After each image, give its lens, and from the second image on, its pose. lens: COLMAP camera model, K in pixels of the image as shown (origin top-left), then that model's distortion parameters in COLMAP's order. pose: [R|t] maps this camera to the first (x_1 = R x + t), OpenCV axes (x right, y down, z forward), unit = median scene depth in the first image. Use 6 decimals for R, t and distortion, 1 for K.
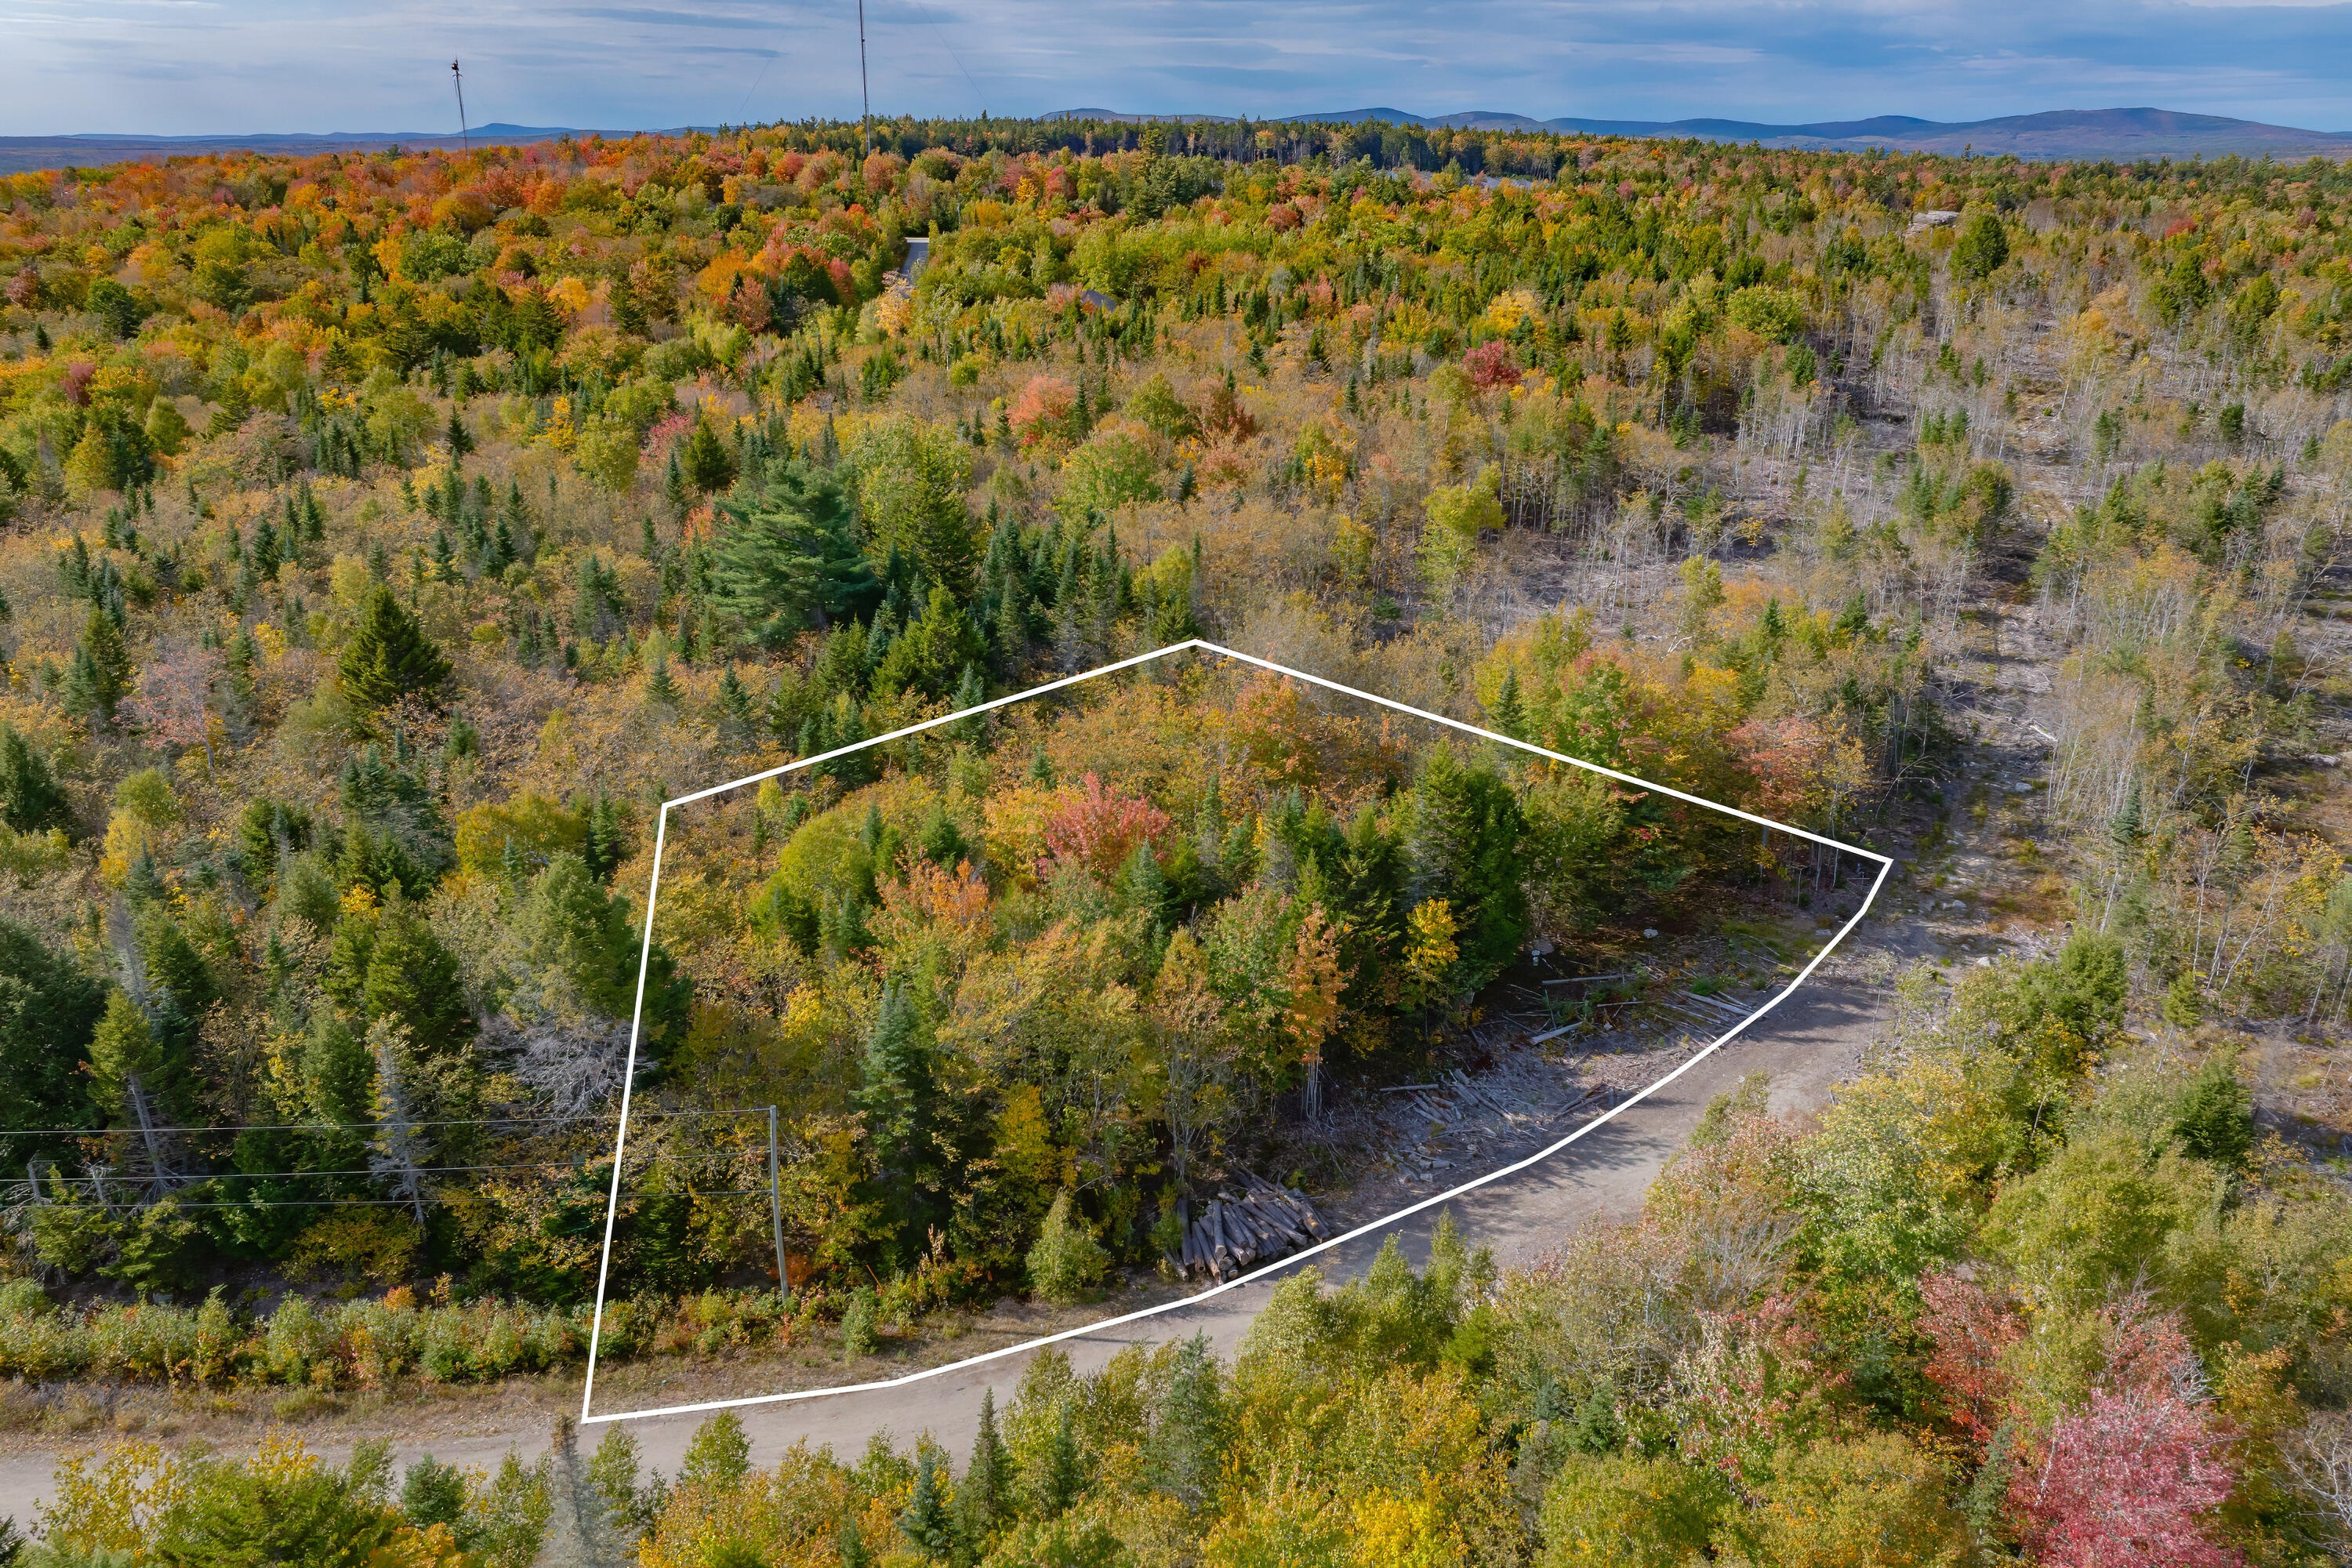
lens RADIAL K [[1653.7, 0, 1182.8], [0, 1653.7, 786.6], [0, 0, 1]] dist [-0.053719, 0.026858]
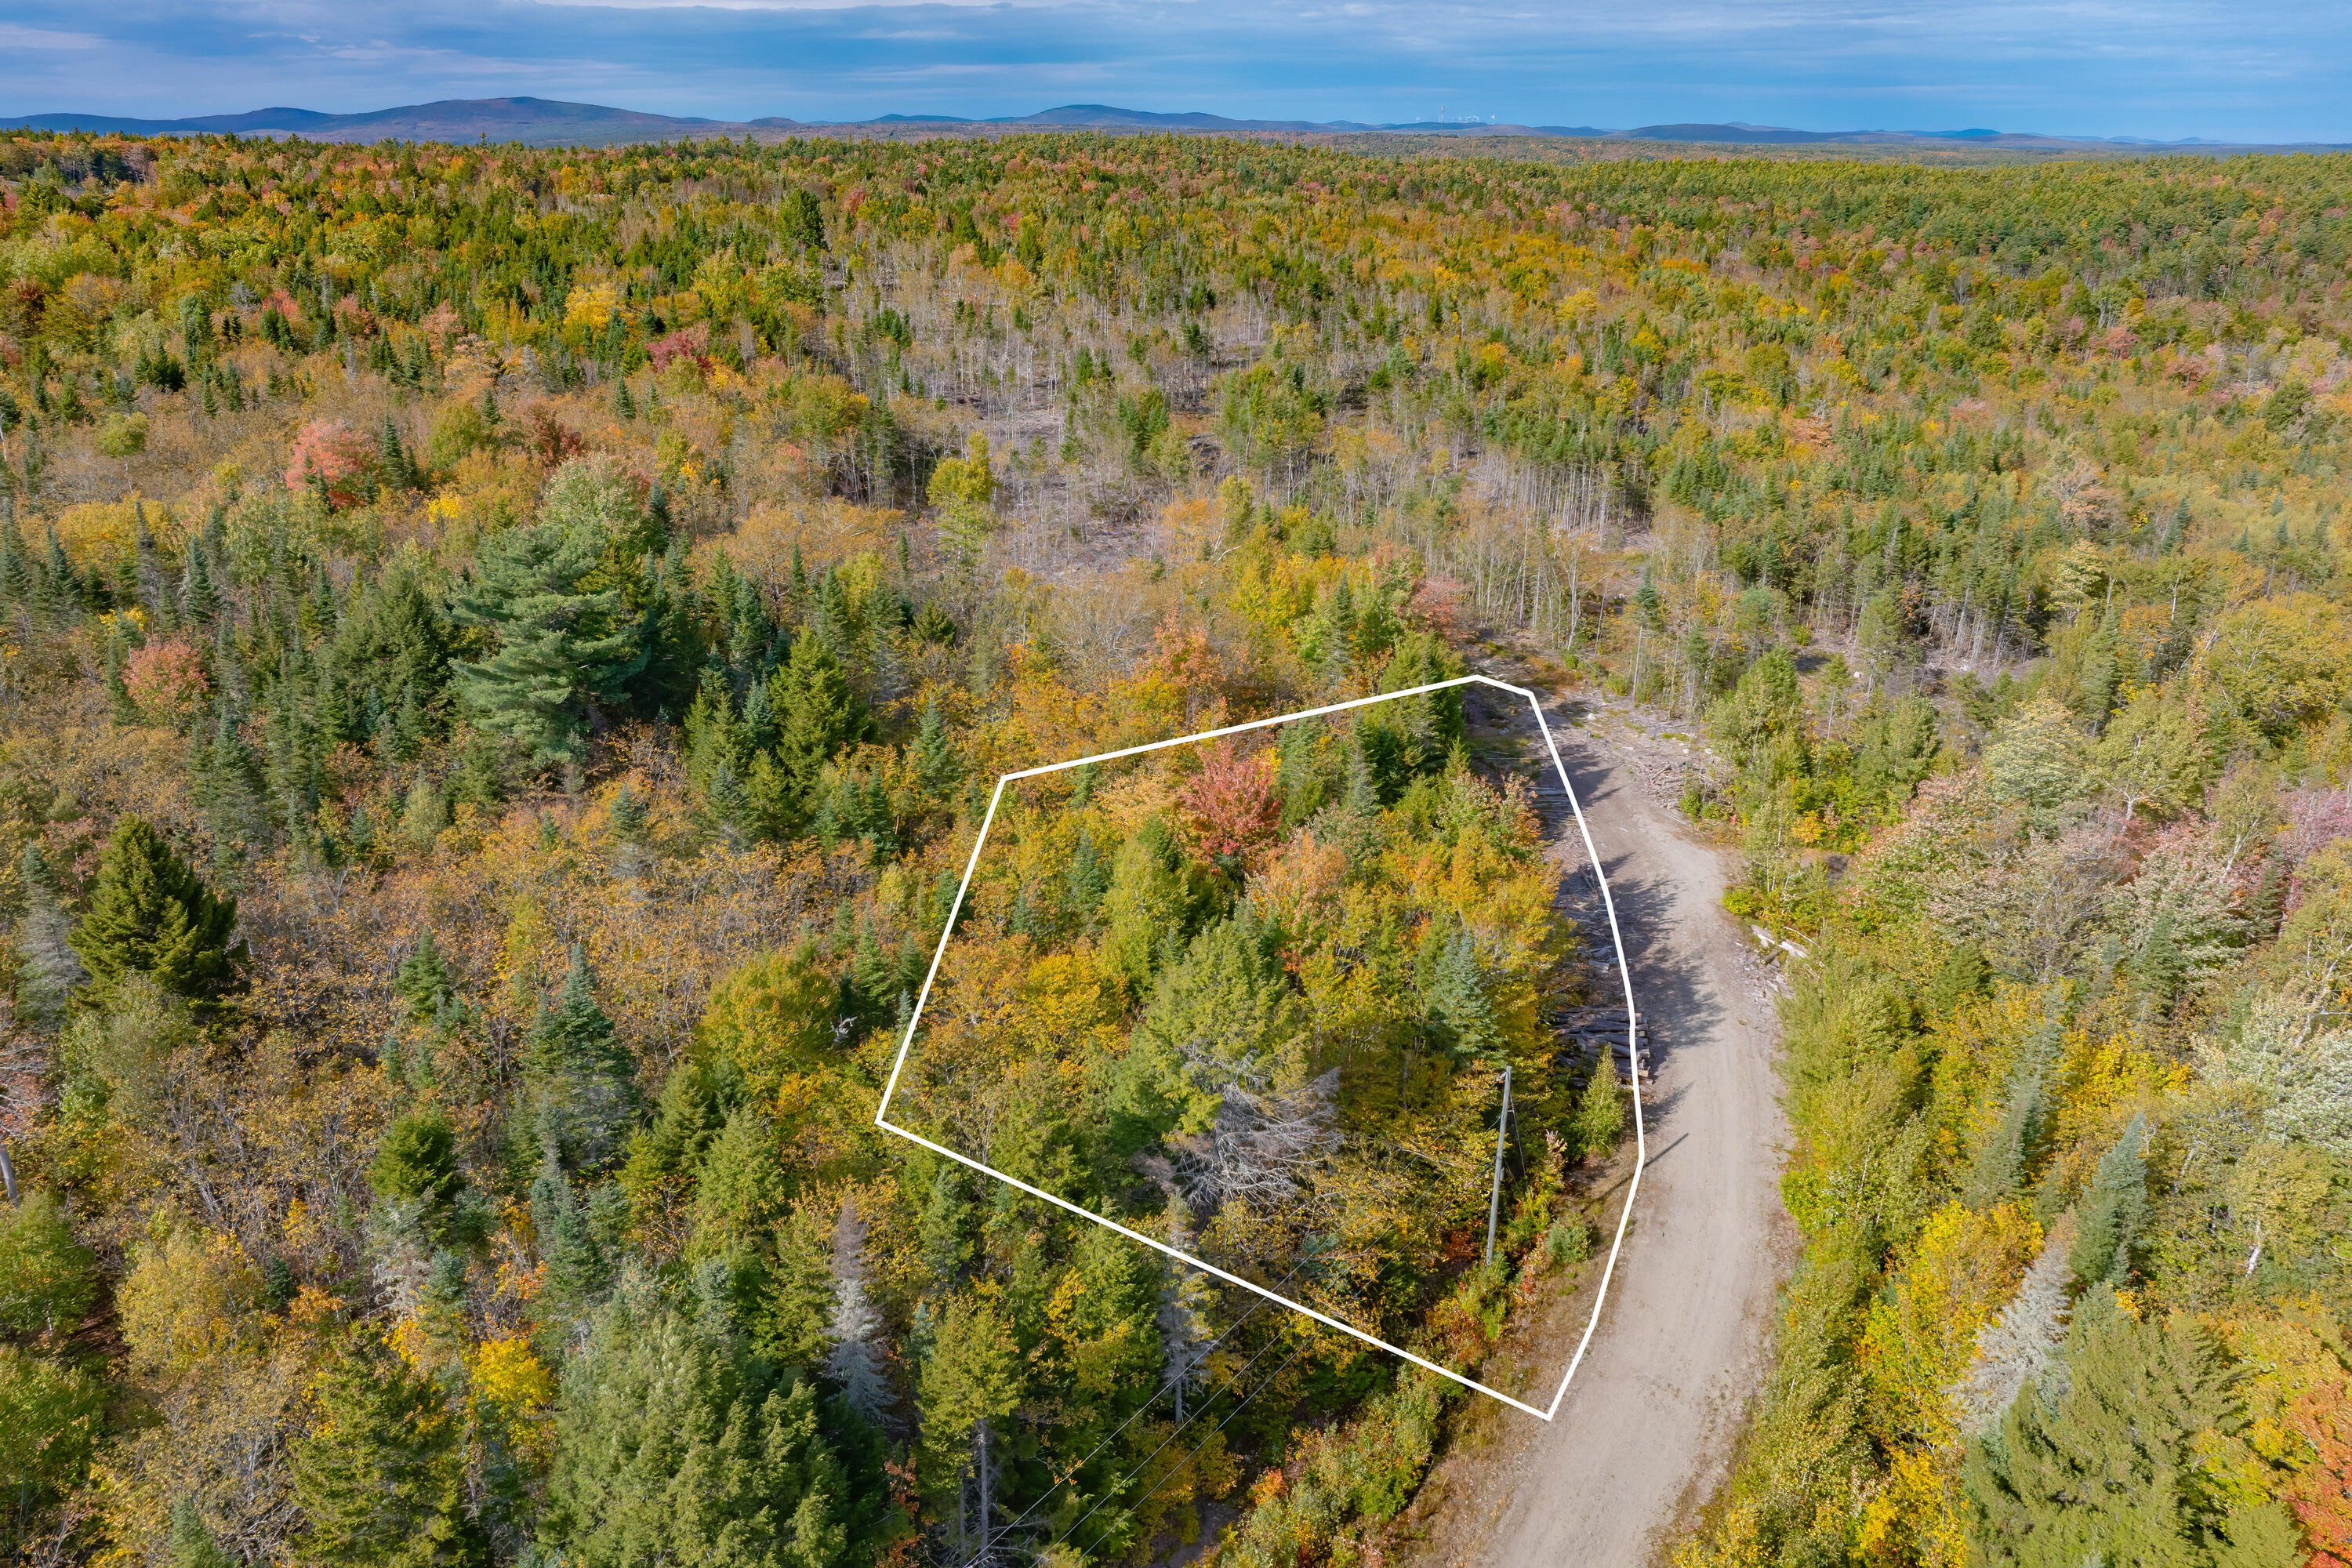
lens RADIAL K [[1653.7, 0, 1182.8], [0, 1653.7, 786.6], [0, 0, 1]] dist [-0.053719, 0.026858]
pose [[0.650562, -0.283858, 0.704410, -0.237051], [0.280285, 0.951785, 0.124684, -0.034809], [-0.705839, 0.116321, 0.698756, 0.094510]]
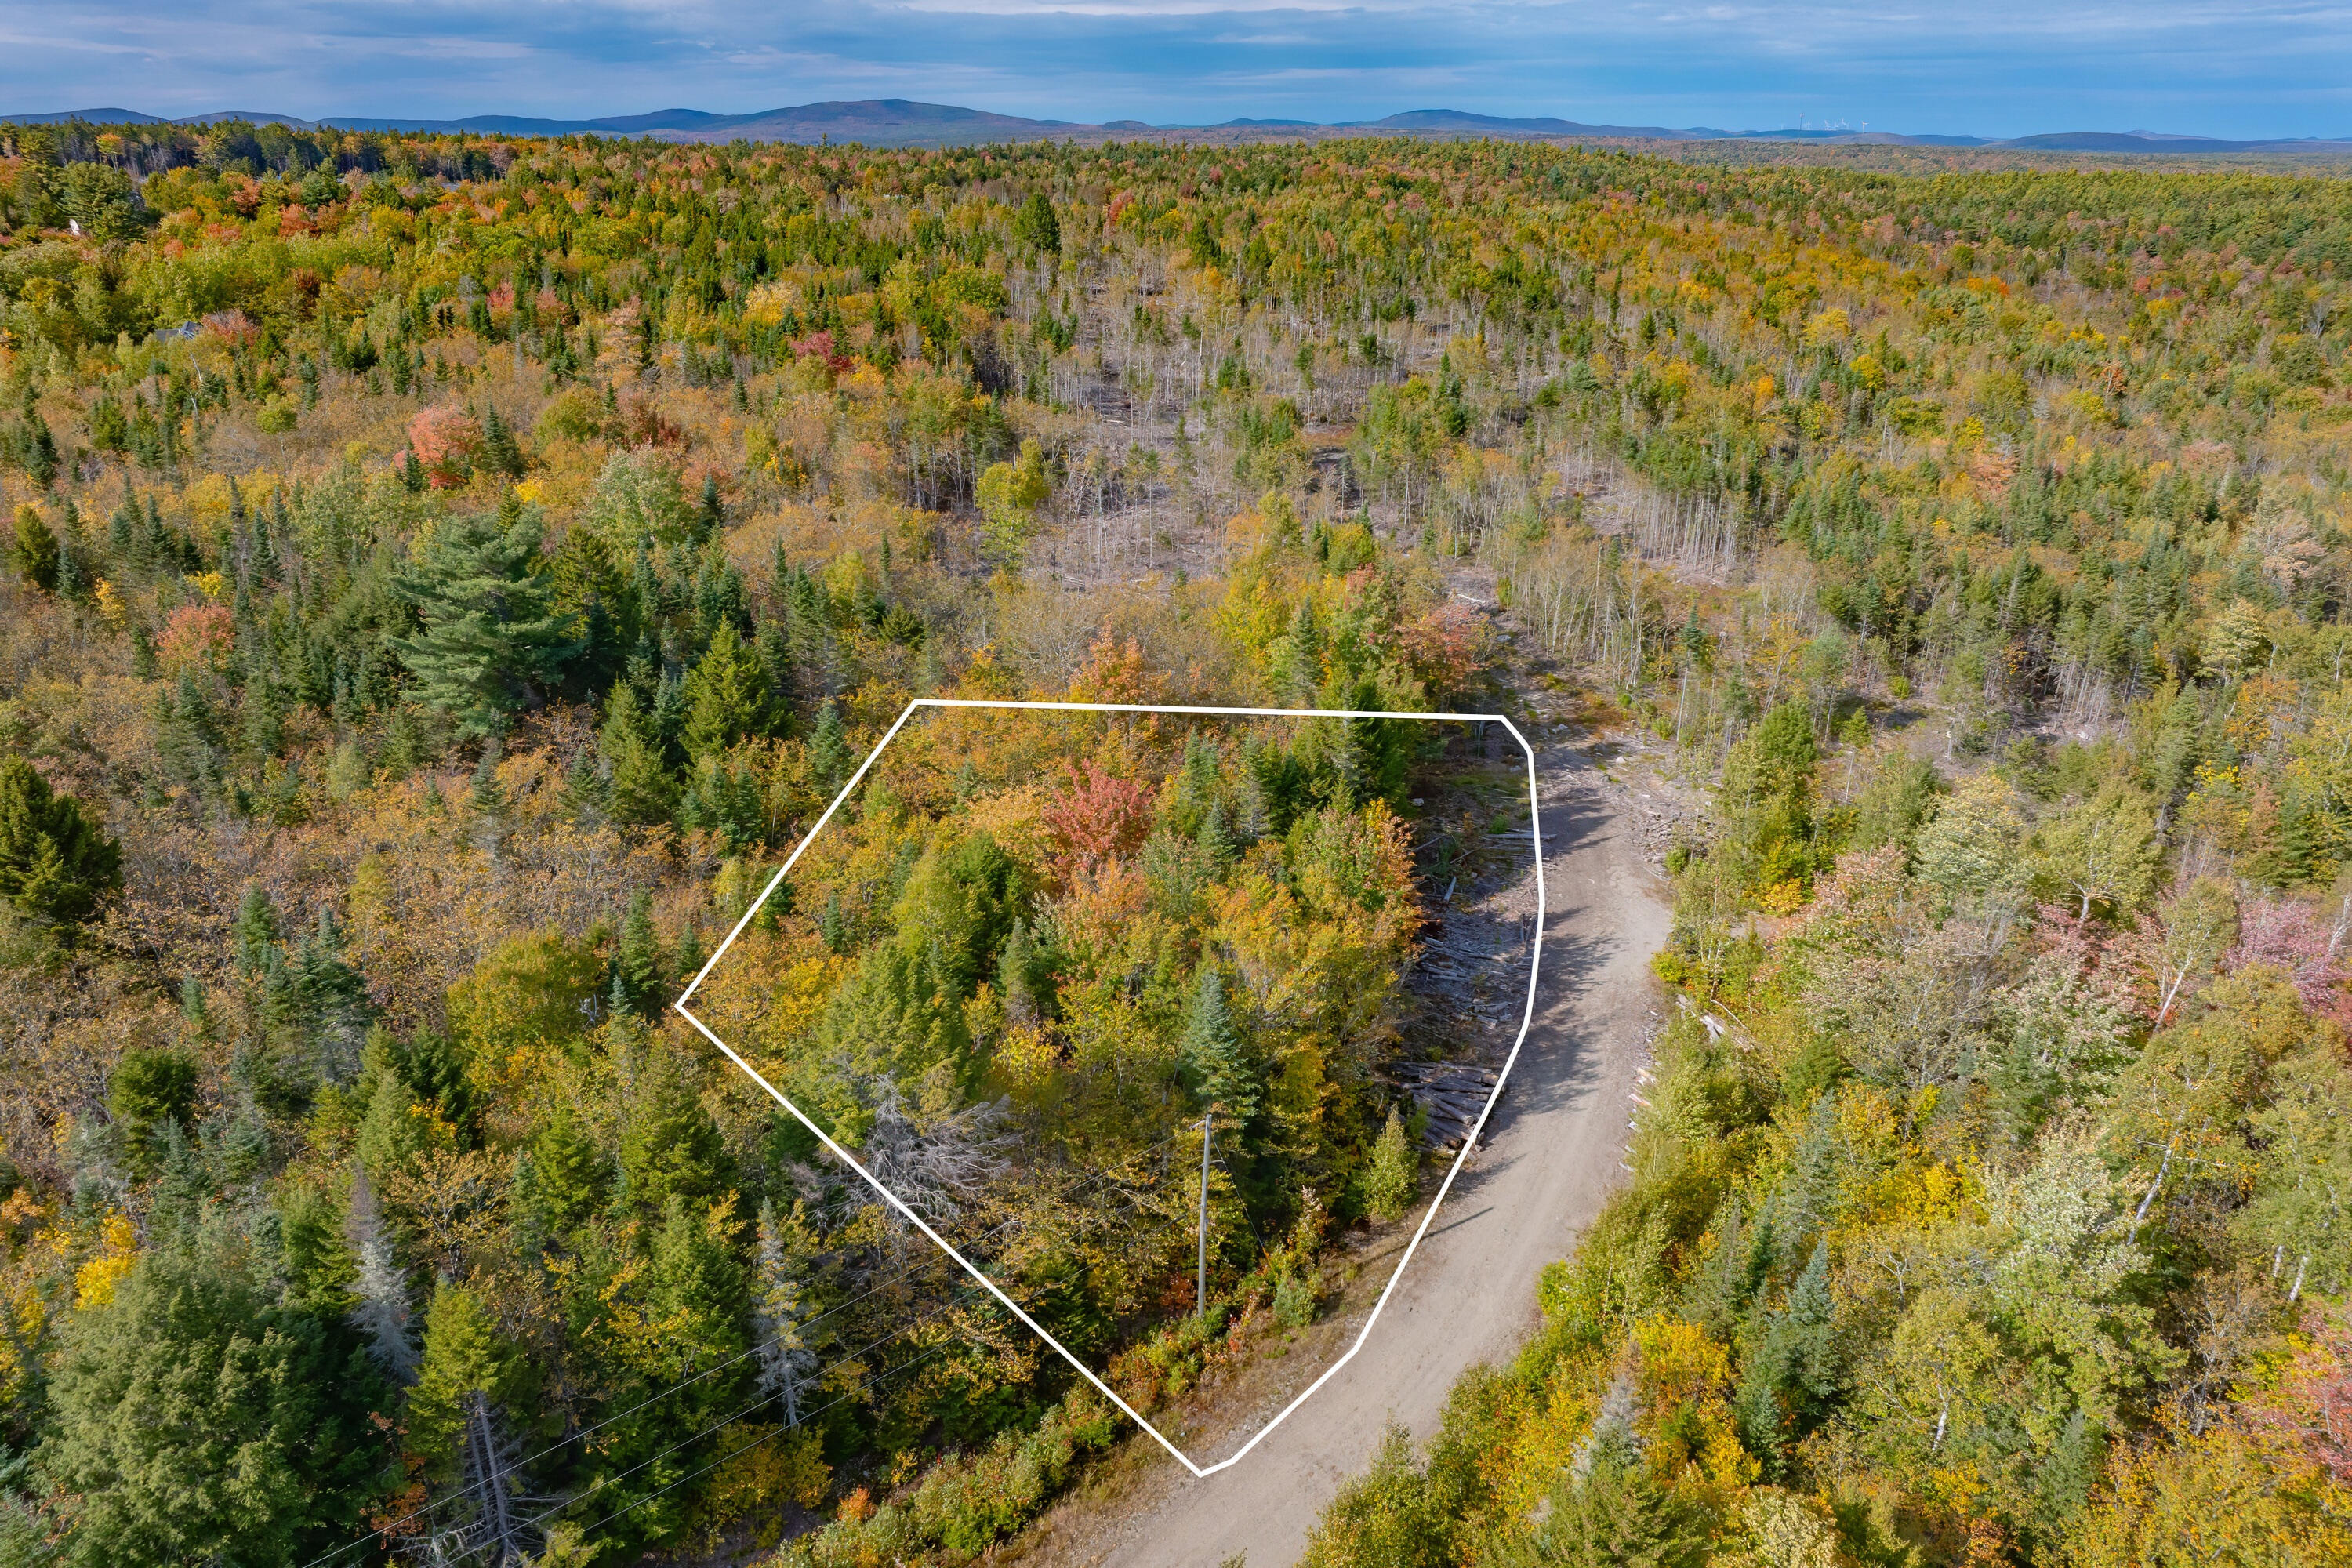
lens RADIAL K [[1653.7, 0, 1182.8], [0, 1653.7, 786.6], [0, 0, 1]] dist [-0.053719, 0.026858]
pose [[0.786697, -0.229725, 0.573004, -0.176158], [0.228271, 0.970647, 0.075745, -0.016684], [-0.573585, 0.071212, 0.816045, 0.044272]]
